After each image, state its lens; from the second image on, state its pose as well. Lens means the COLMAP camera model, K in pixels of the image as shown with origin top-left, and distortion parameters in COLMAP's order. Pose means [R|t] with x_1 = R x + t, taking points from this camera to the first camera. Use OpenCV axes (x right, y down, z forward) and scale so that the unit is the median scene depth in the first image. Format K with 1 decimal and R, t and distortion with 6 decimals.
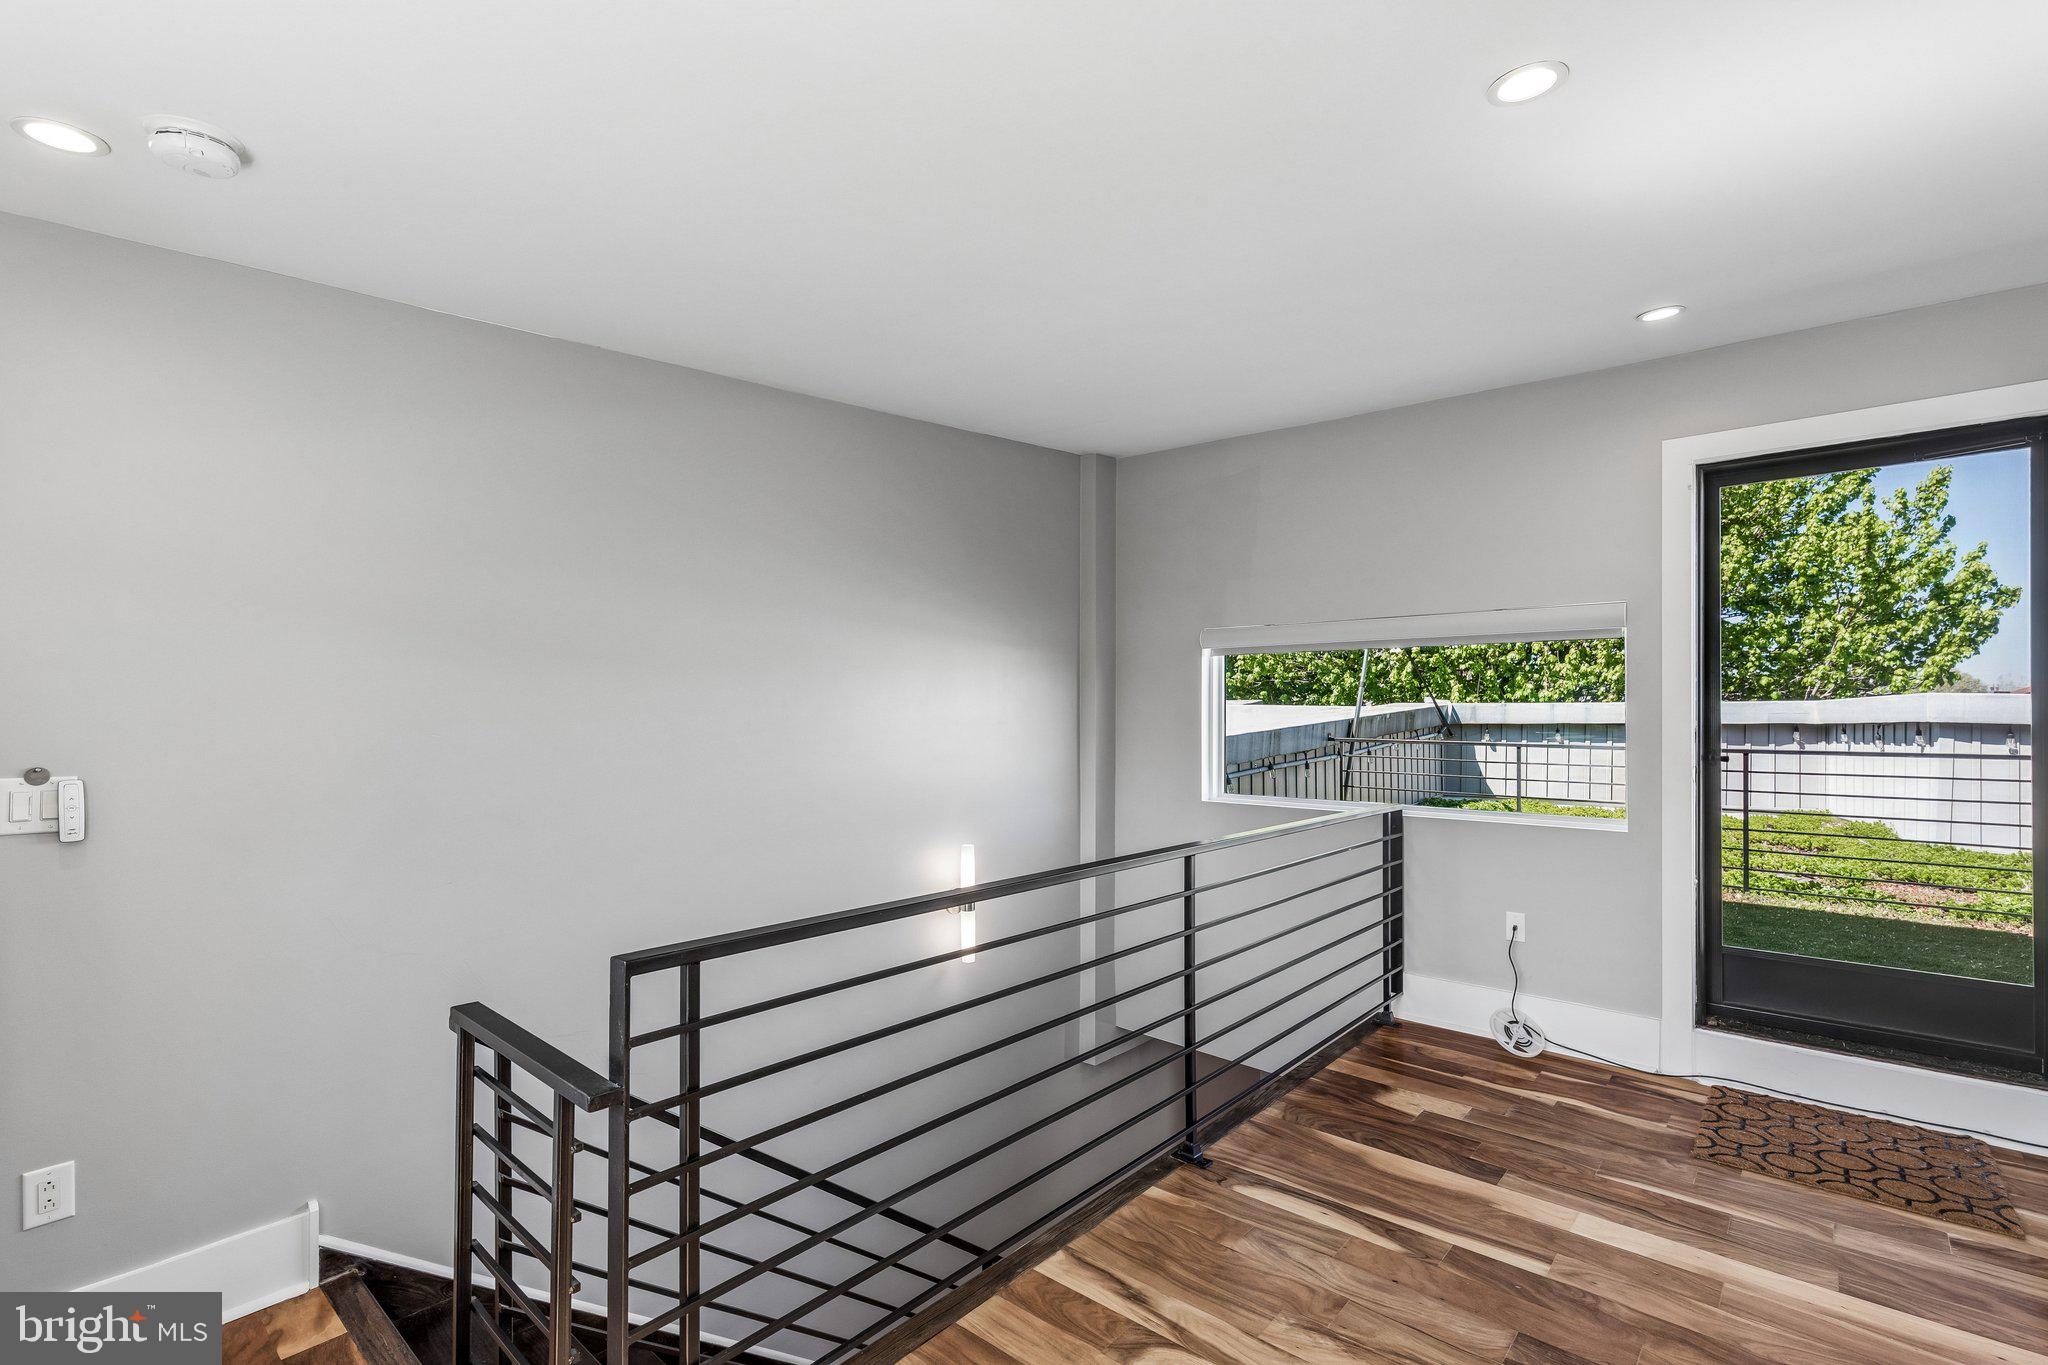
lens RADIAL K [[934.5, 0, 1032.0], [0, 934.5, 688.7], [0, 0, 1]] dist [0.010281, -0.001471]
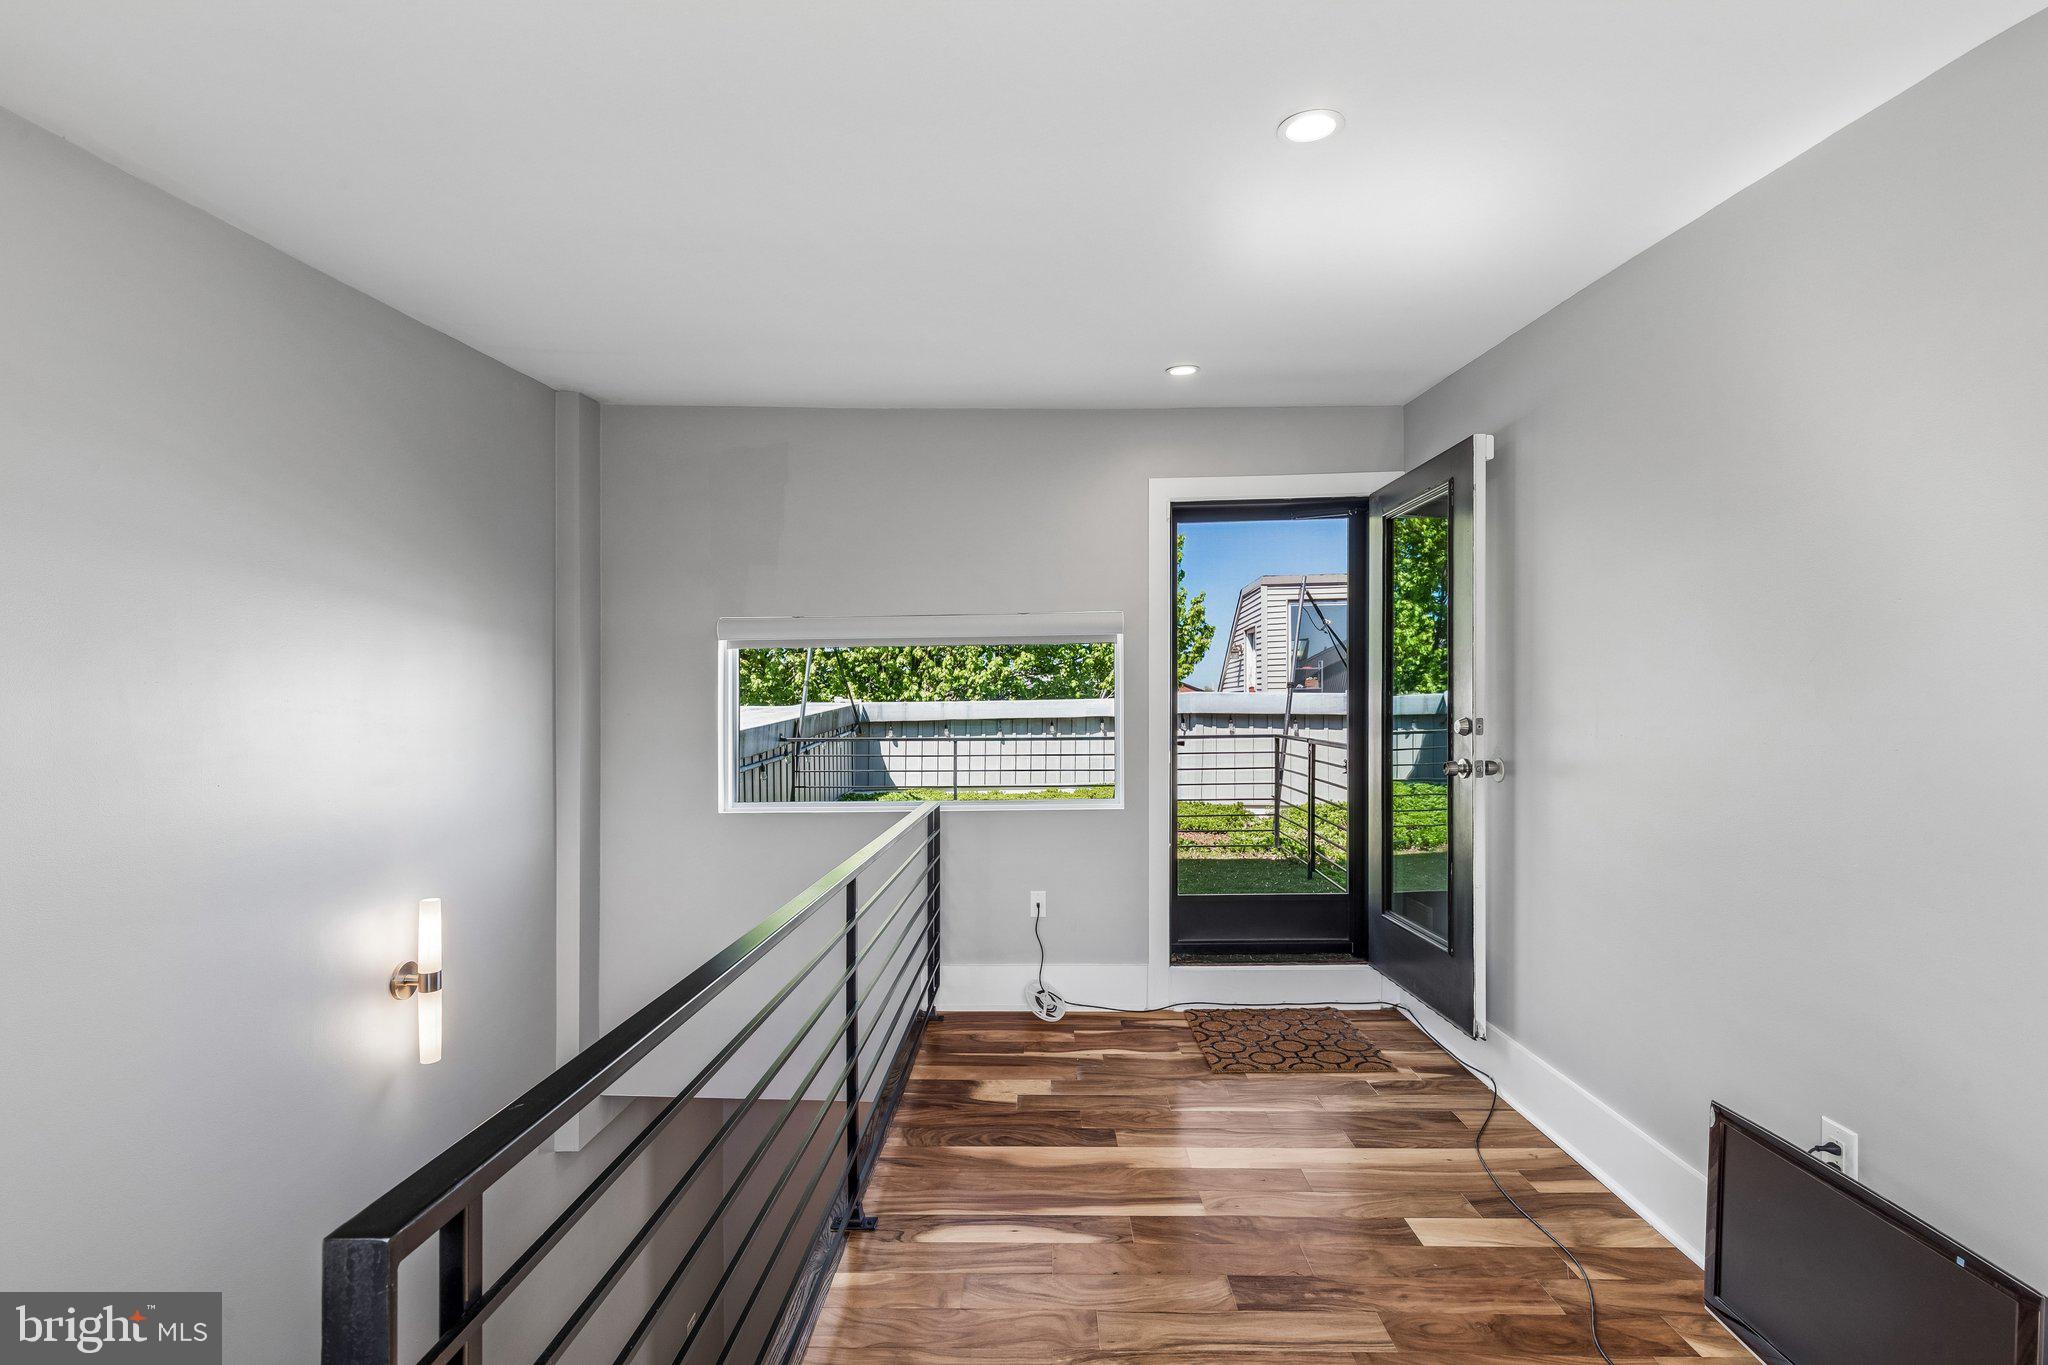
lens RADIAL K [[934.5, 0, 996.0], [0, 934.5, 691.8], [0, 0, 1]] dist [0.010281, -0.001471]
pose [[0.778472, 0.001154, 0.627678, -0.224938], [-0.001412, 0.999999, -0.000087, 0.007069], [-0.627677, -0.000819, 0.778473, 0.198561]]
